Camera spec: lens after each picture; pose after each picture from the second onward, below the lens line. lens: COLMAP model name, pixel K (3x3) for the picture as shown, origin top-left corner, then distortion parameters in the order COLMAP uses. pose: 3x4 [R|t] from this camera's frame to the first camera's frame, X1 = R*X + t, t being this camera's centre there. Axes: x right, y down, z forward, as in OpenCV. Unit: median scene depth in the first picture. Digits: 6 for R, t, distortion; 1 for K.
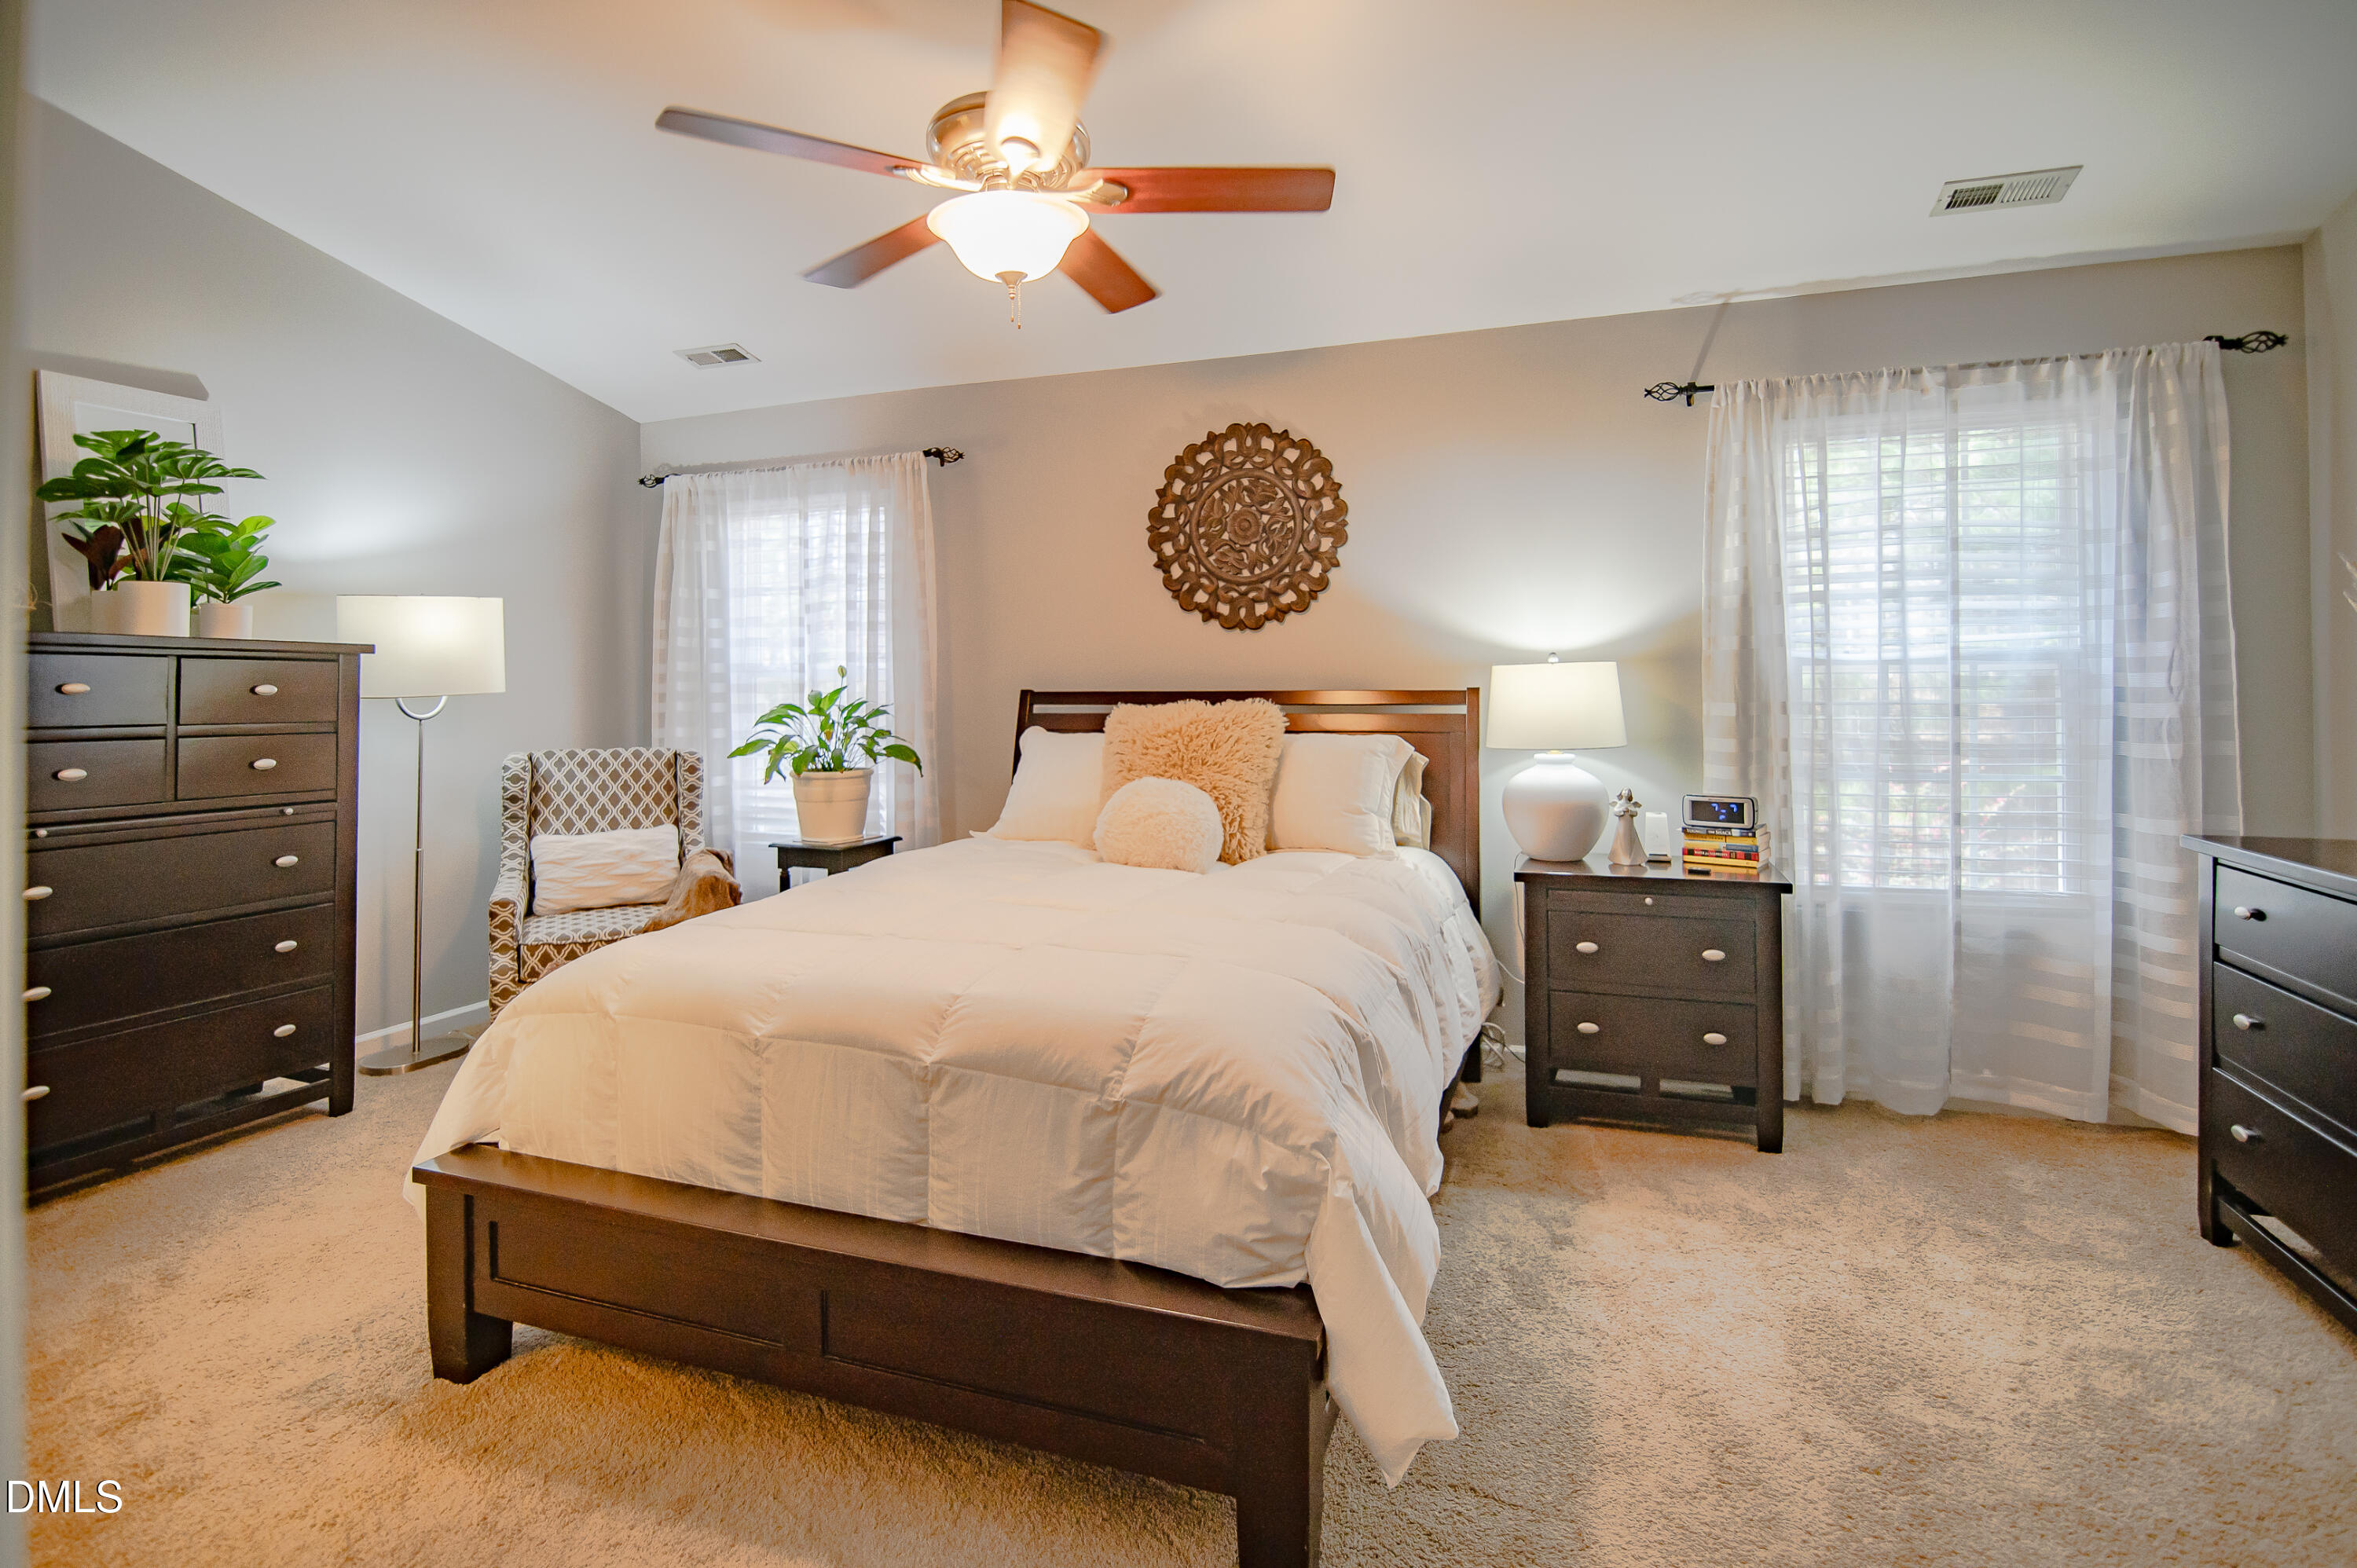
lens RADIAL K [[1143.0, 0, 1180.9], [0, 1143.0, 689.8], [0, 0, 1]] dist [-0.016438, 0.000068]
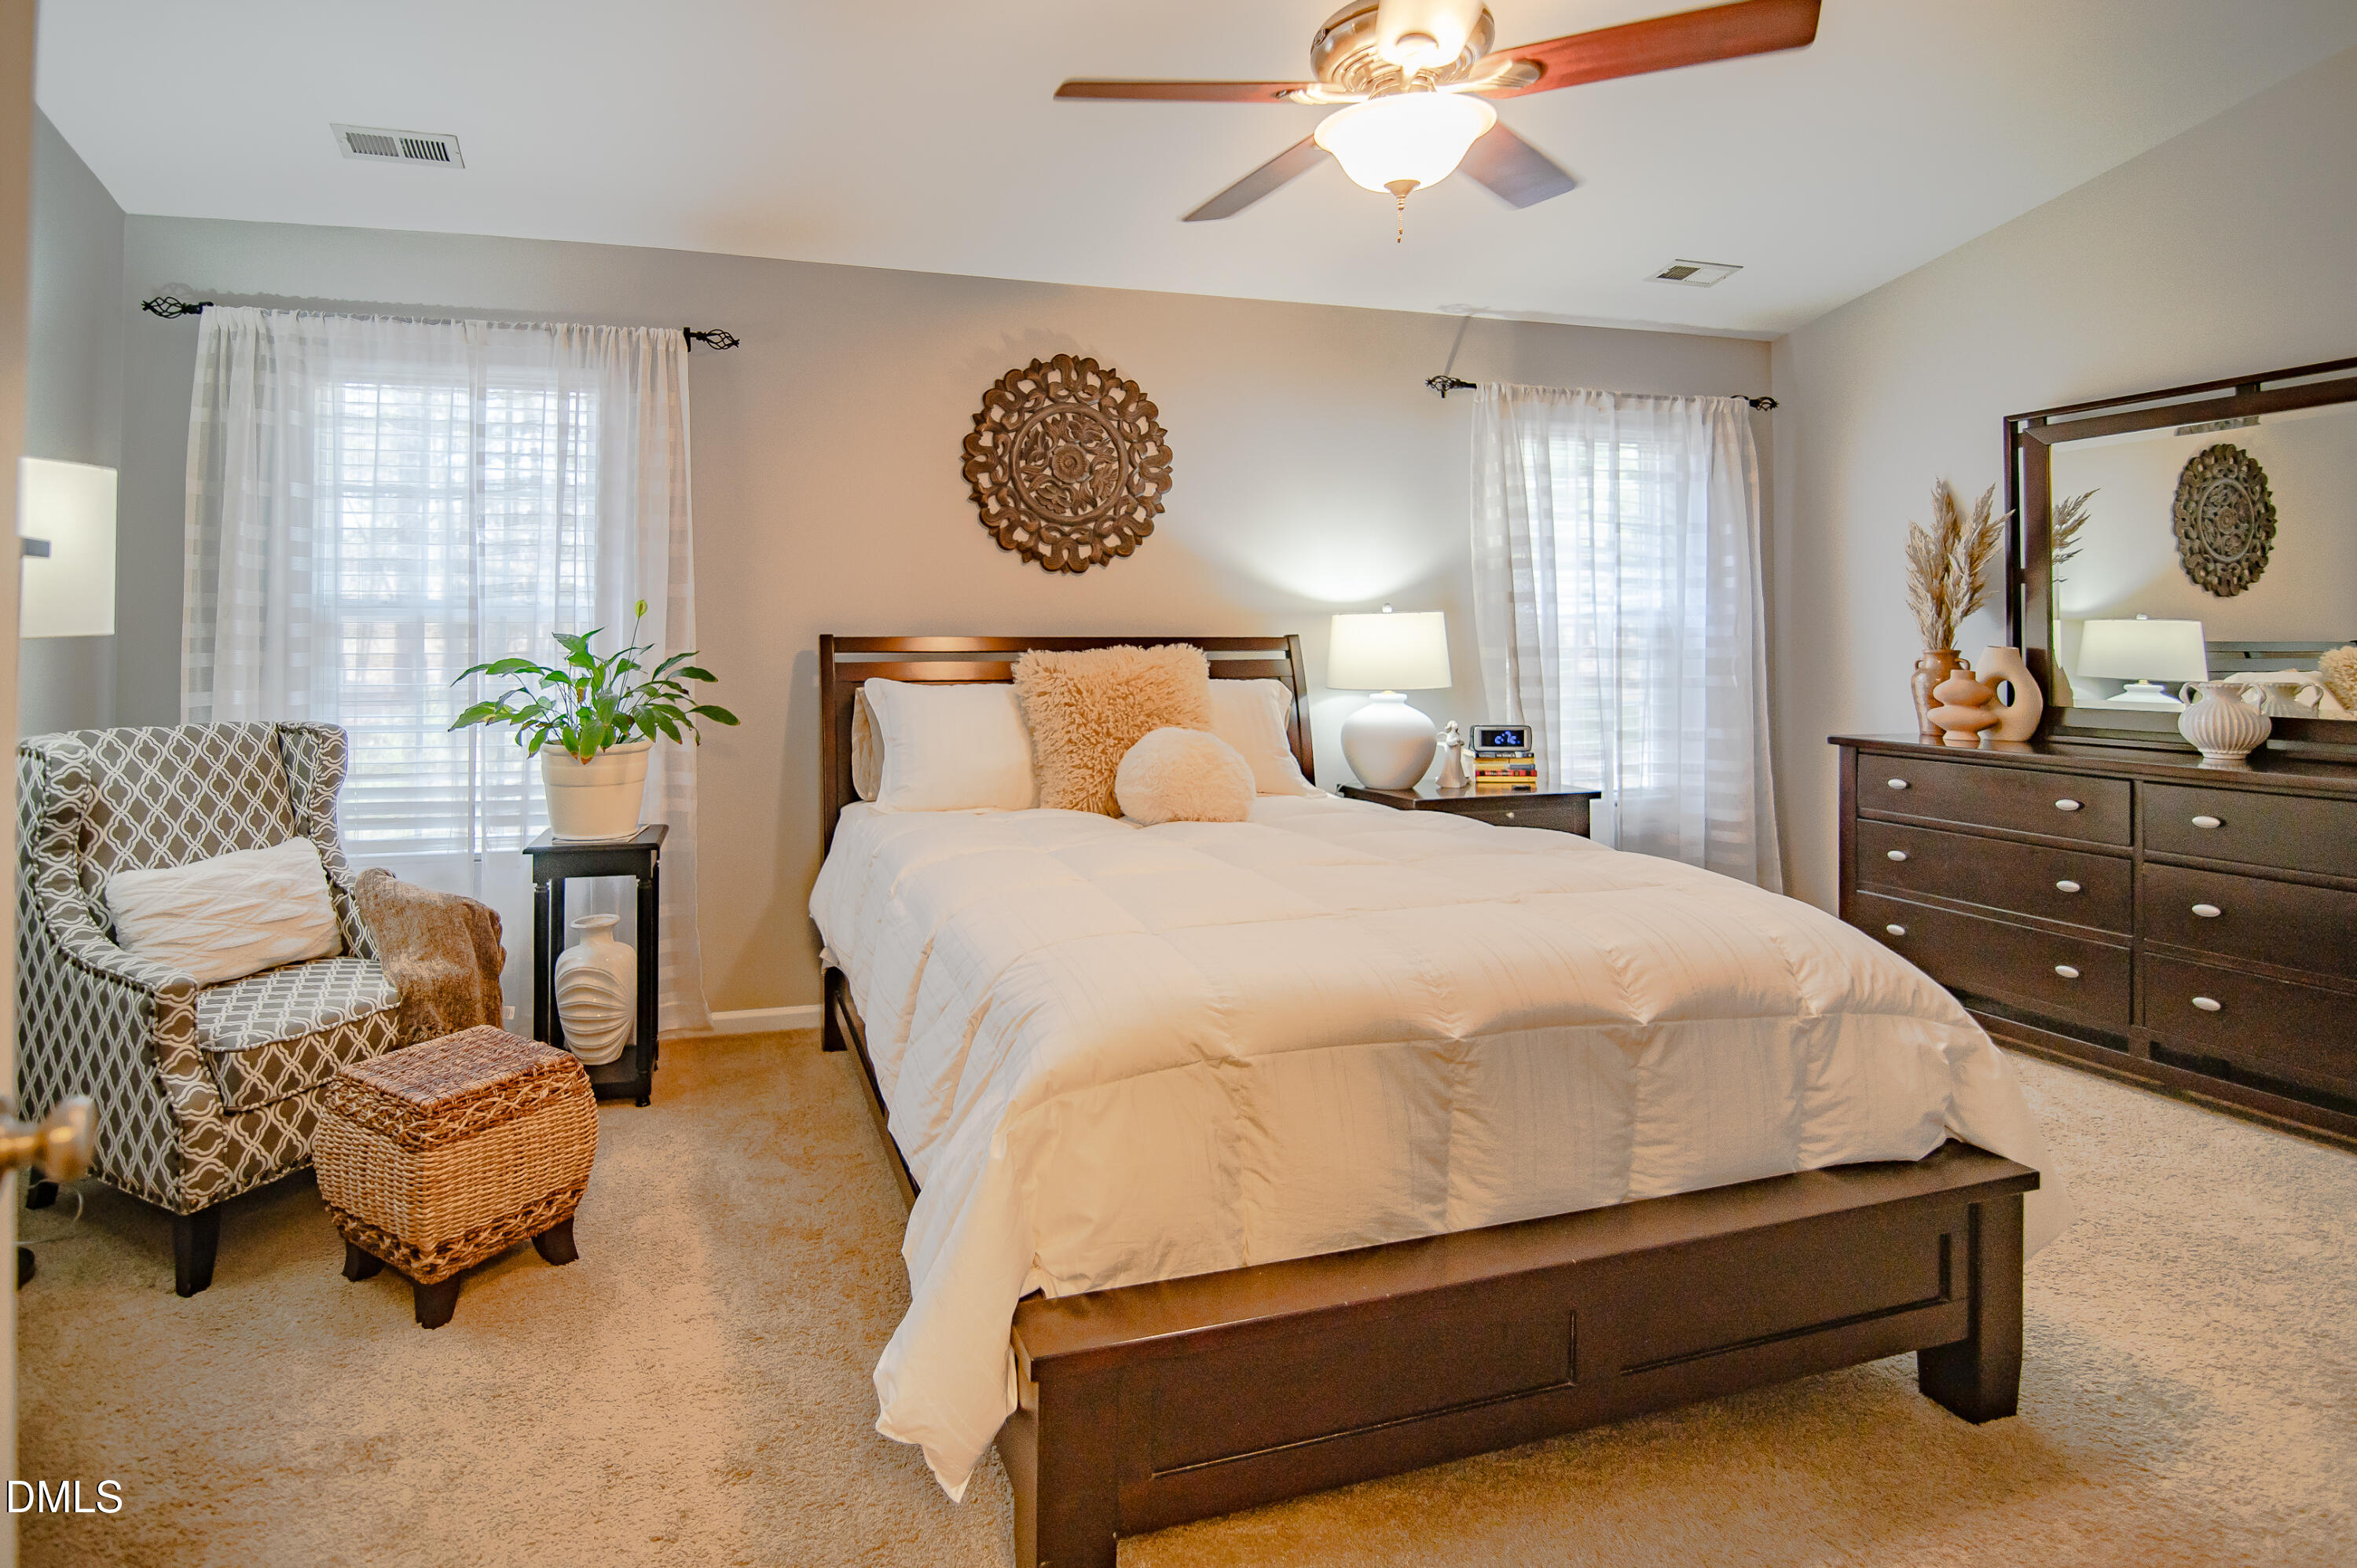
lens RADIAL K [[1143.9, 0, 1178.9], [0, 1143.9, 624.4], [0, 0, 1]] dist [-0.014478, 0.000145]
pose [[0.815730, 0.010395, 0.578339, -0.422076], [-0.001191, 0.999867, -0.016292, 0.005716], [-0.578432, 0.012601, 0.815634, 0.176696]]
